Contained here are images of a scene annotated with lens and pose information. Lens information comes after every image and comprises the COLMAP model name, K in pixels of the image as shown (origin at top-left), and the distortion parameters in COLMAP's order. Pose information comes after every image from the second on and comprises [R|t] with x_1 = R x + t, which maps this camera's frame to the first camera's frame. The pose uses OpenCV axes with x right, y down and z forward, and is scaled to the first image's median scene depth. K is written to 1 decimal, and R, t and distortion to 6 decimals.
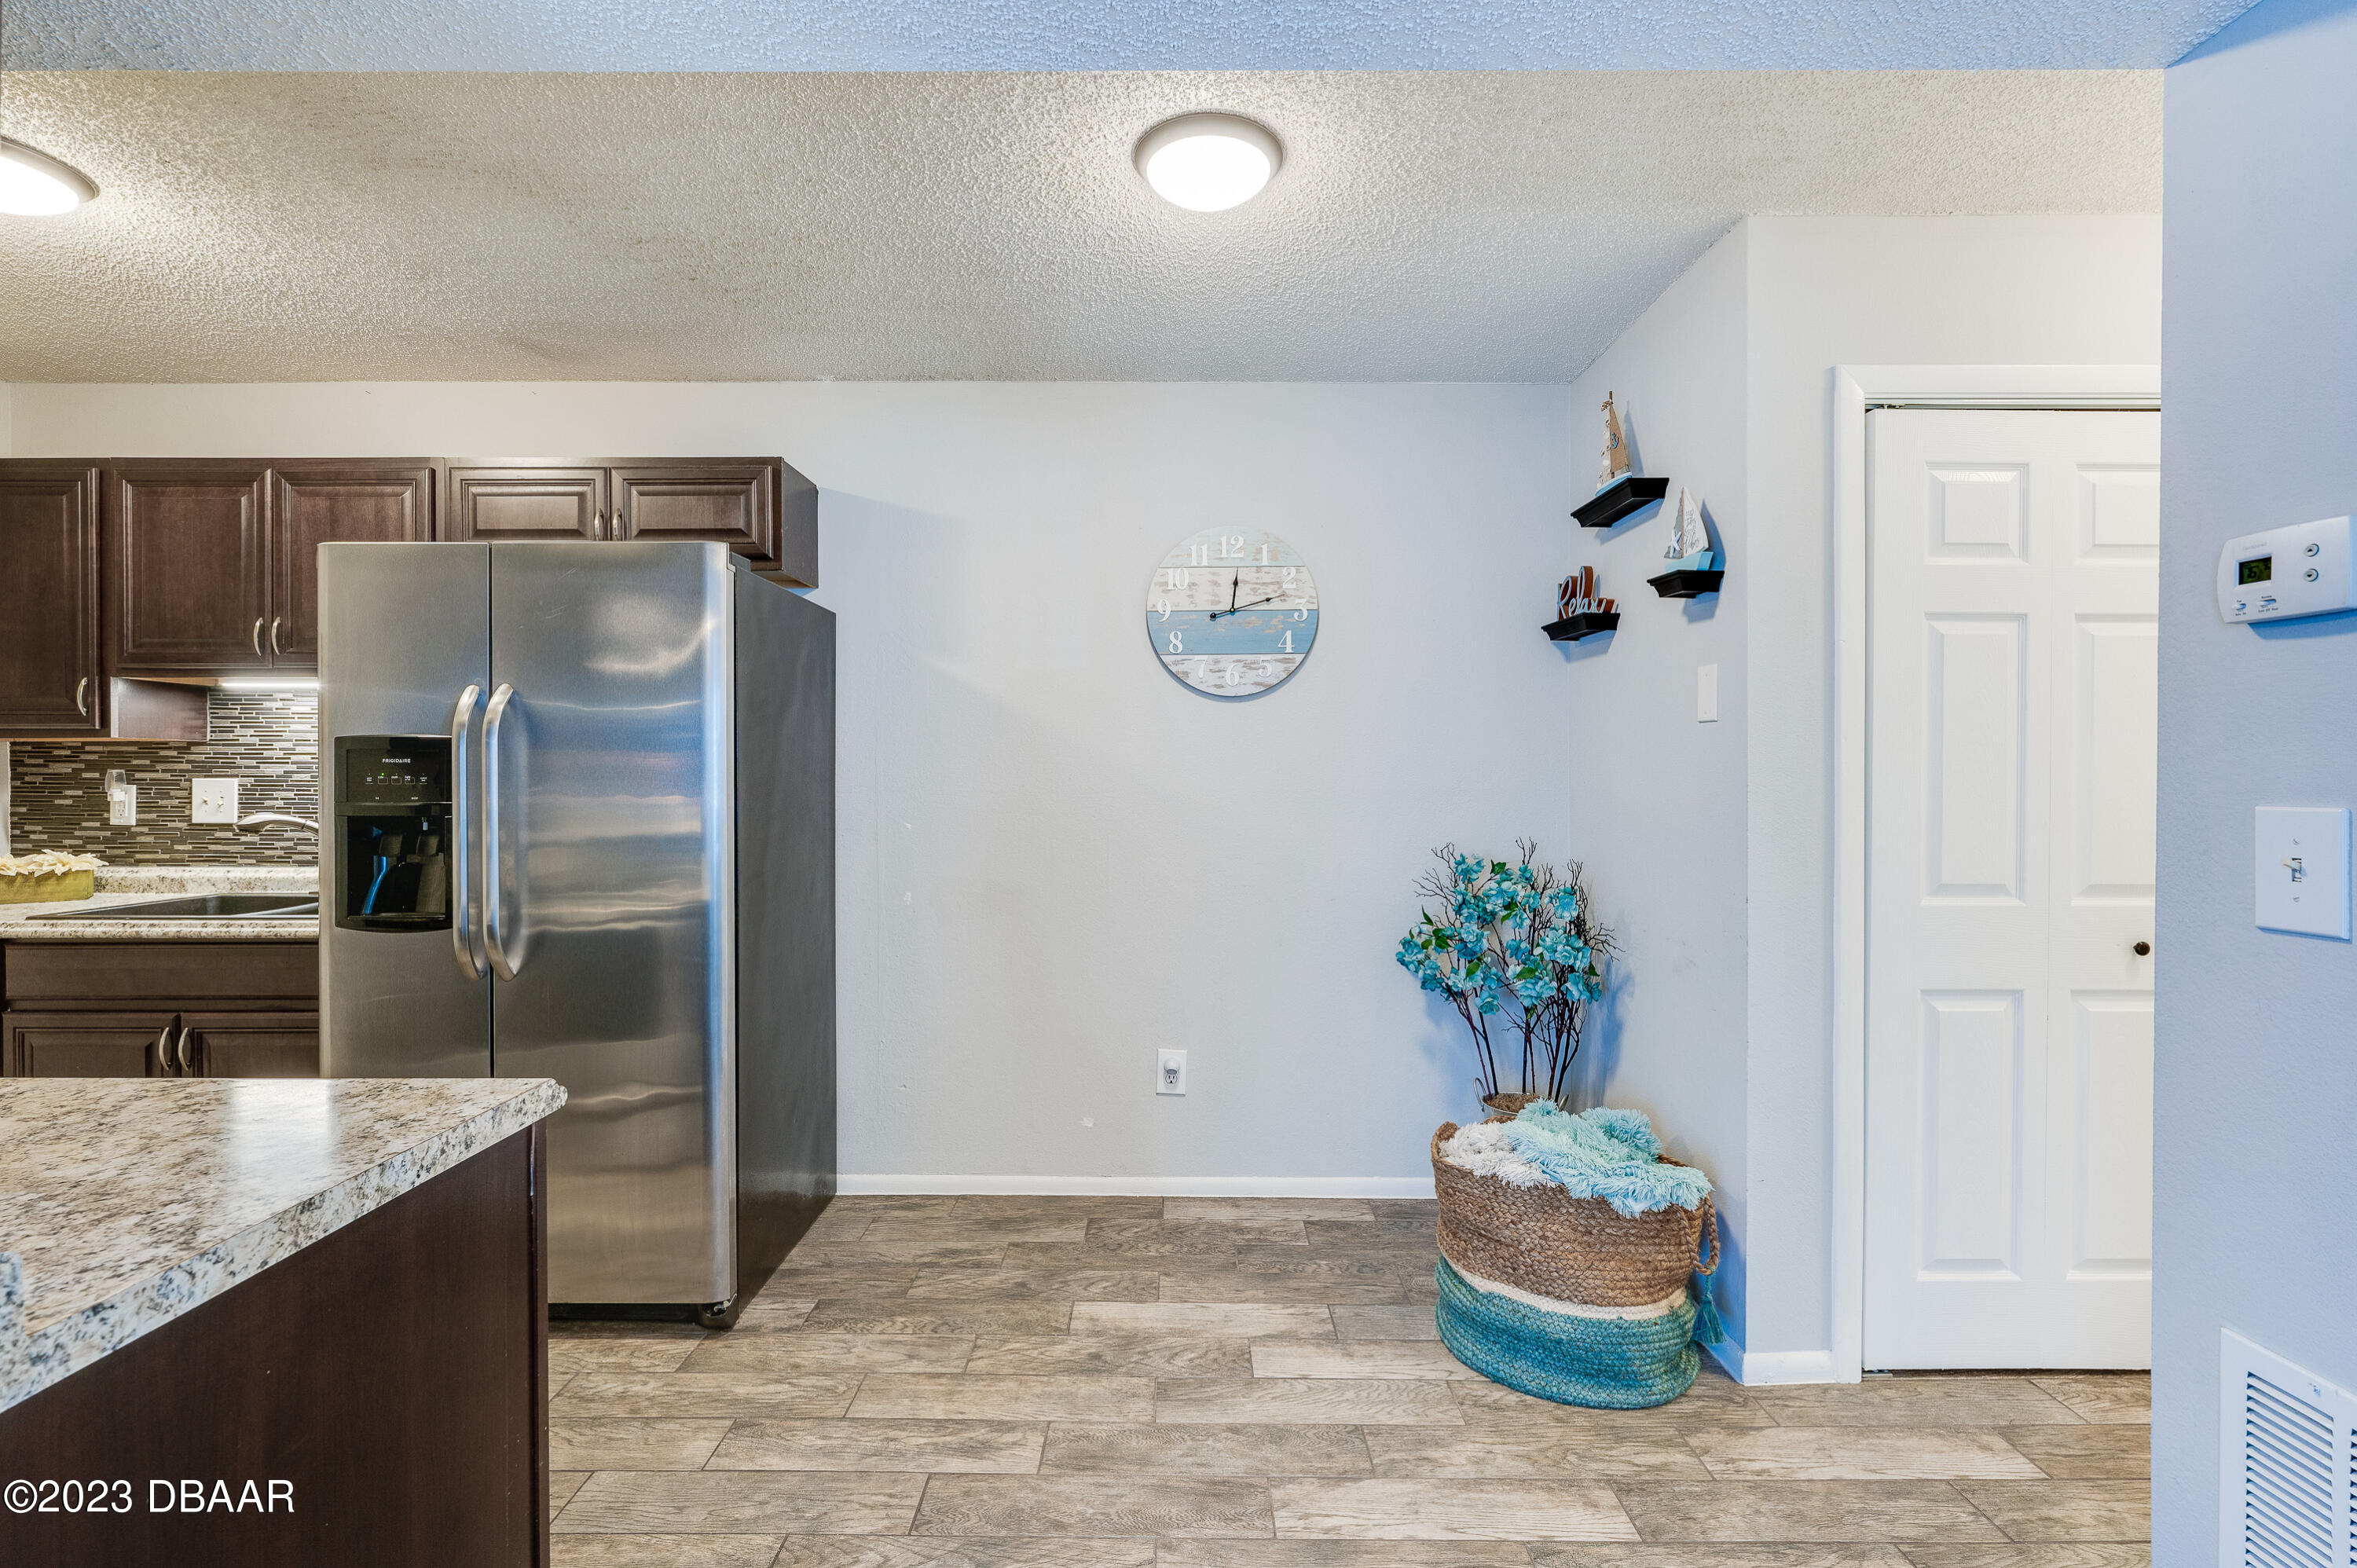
lens RADIAL K [[1049.1, 0, 1182.1], [0, 1049.1, 781.5], [0, 0, 1]] dist [-0.001347, -0.001375]
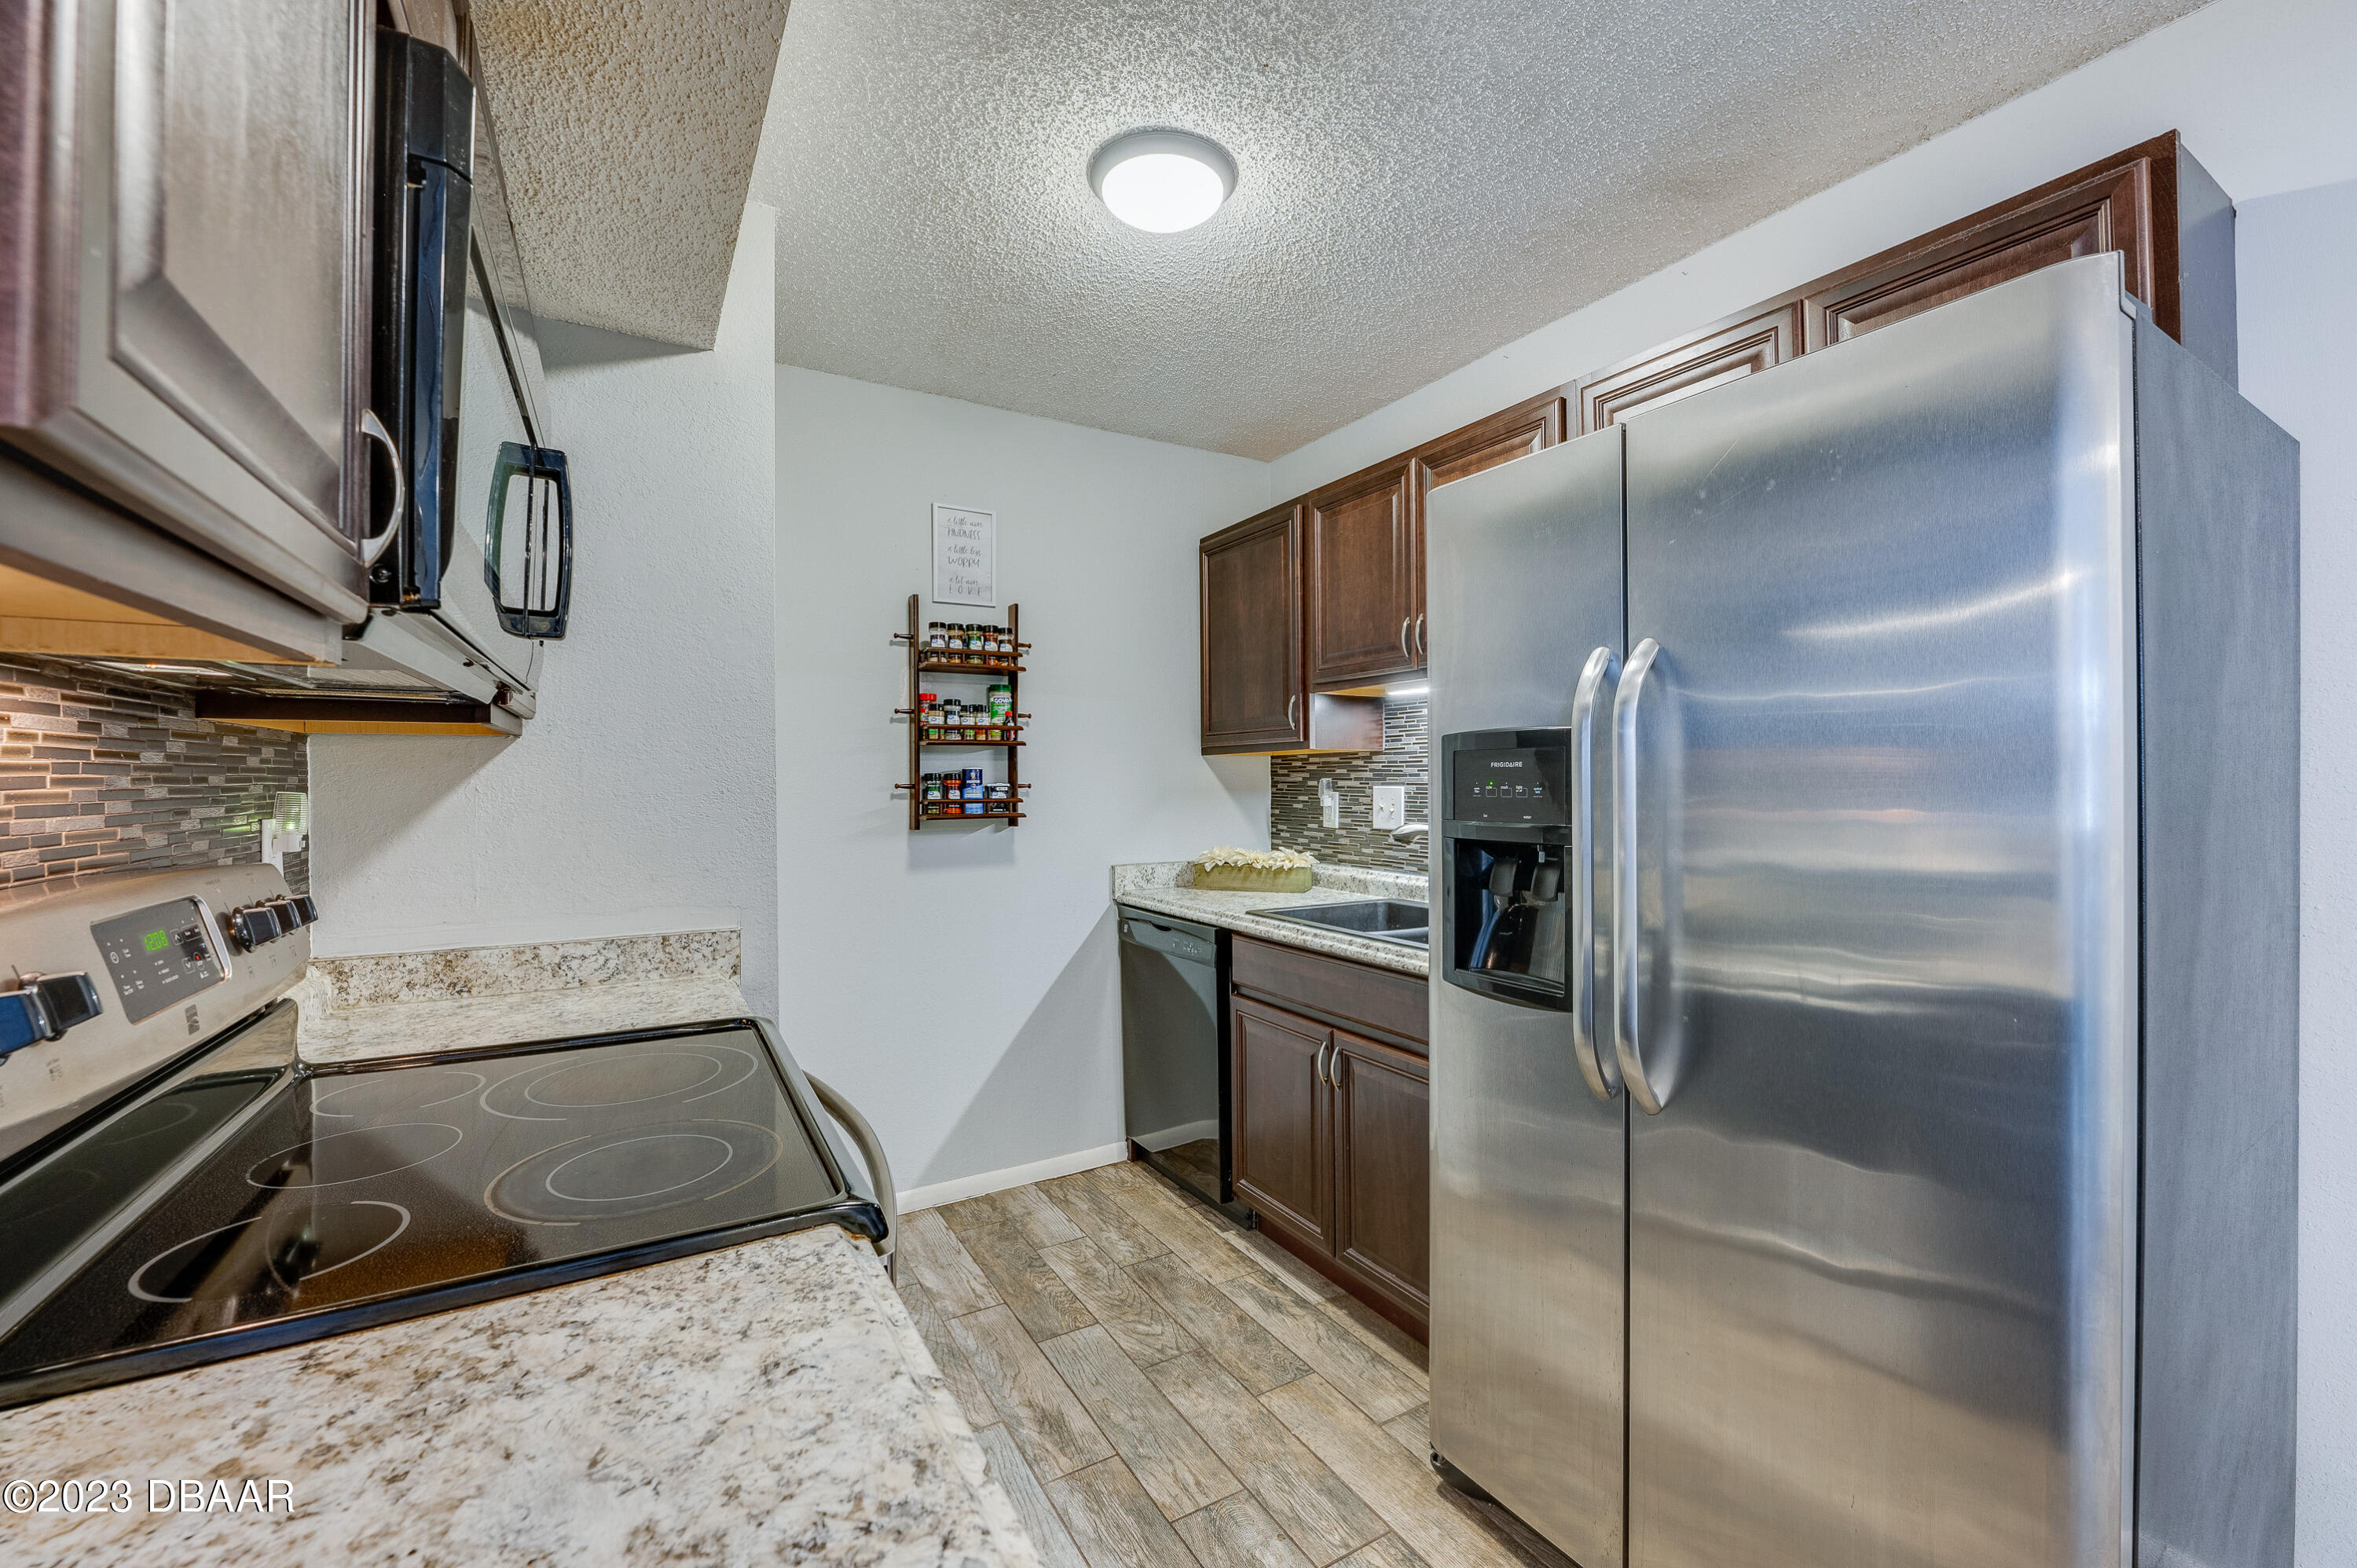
lens RADIAL K [[946.4, 0, 1182.1], [0, 946.4, 786.9], [0, 0, 1]] dist [-0.019975, 0.002086]
pose [[0.508830, 0.002082, -0.860864, -0.263998], [-0.000363, 0.999998, 0.002204, -0.005048], [0.860867, -0.000809, 0.508830, 0.414709]]
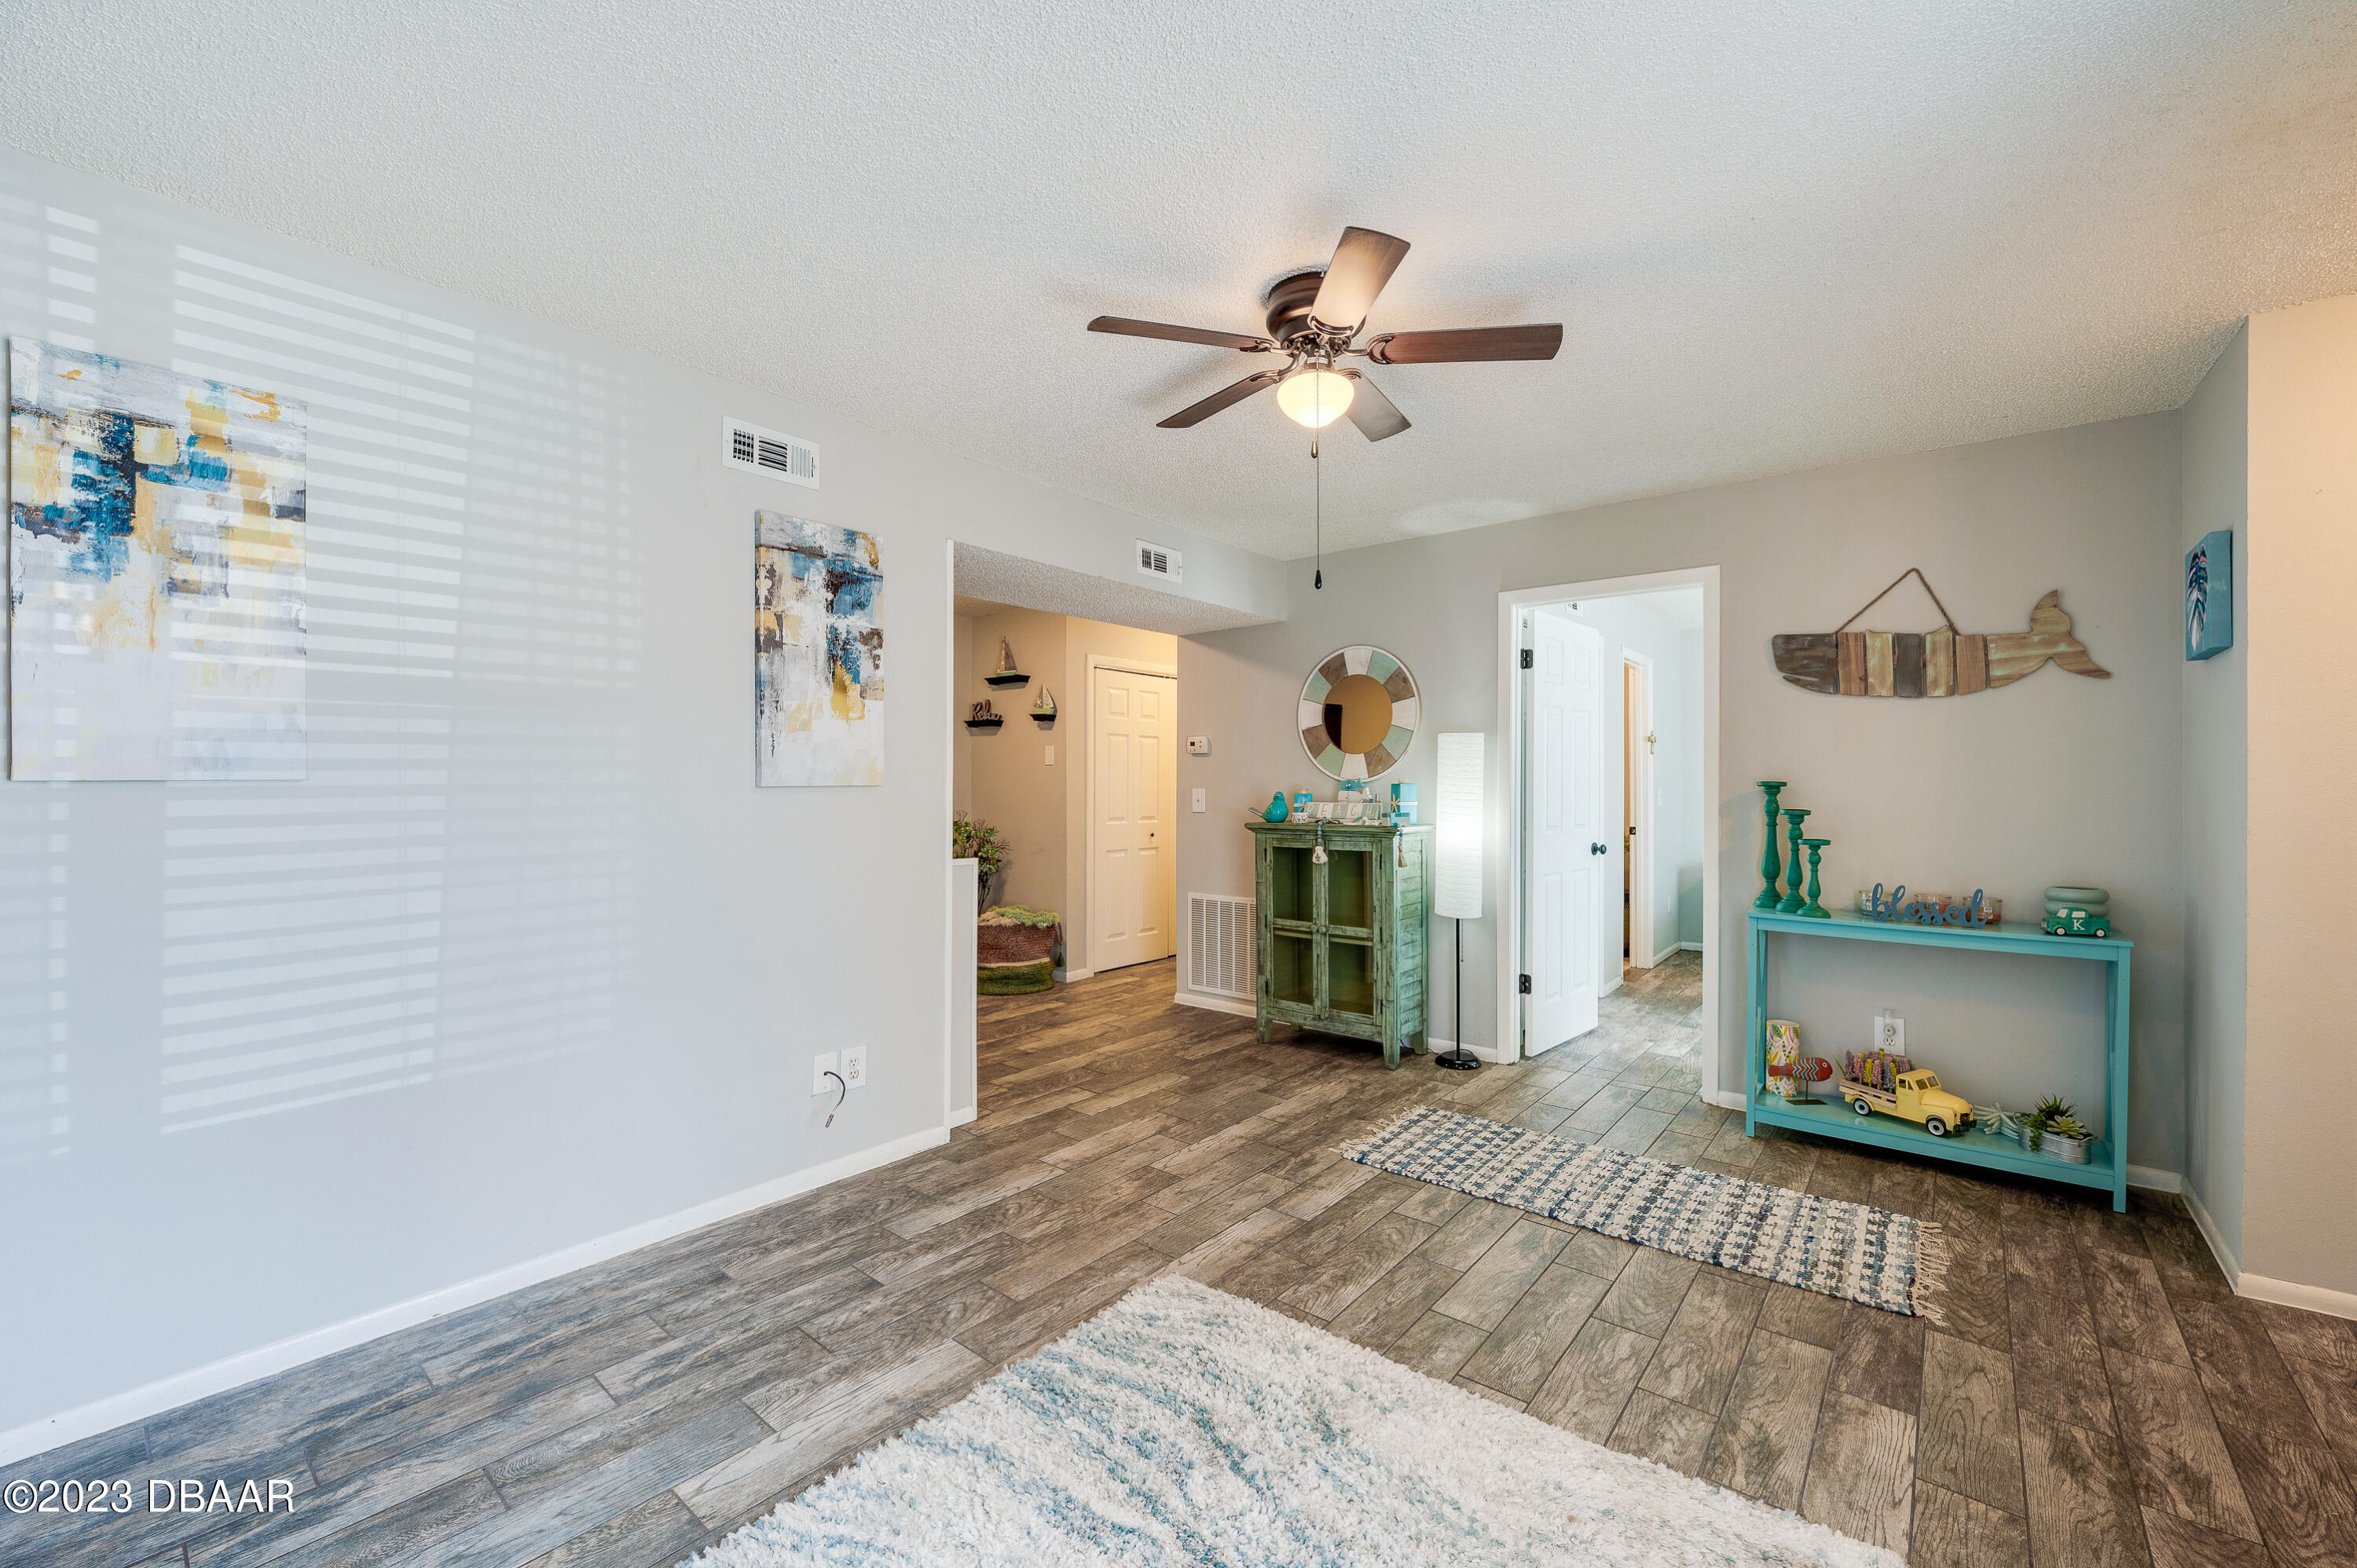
lens RADIAL K [[946.4, 0, 1198.4], [0, 946.4, 781.6], [0, 0, 1]] dist [-0.019975, 0.002086]
pose [[0.625487, 0.002268, 0.780232, -1.132273], [0.005285, 0.999961, -0.007143, 0.008313], [-0.780217, 0.008592, 0.625450, -0.847902]]
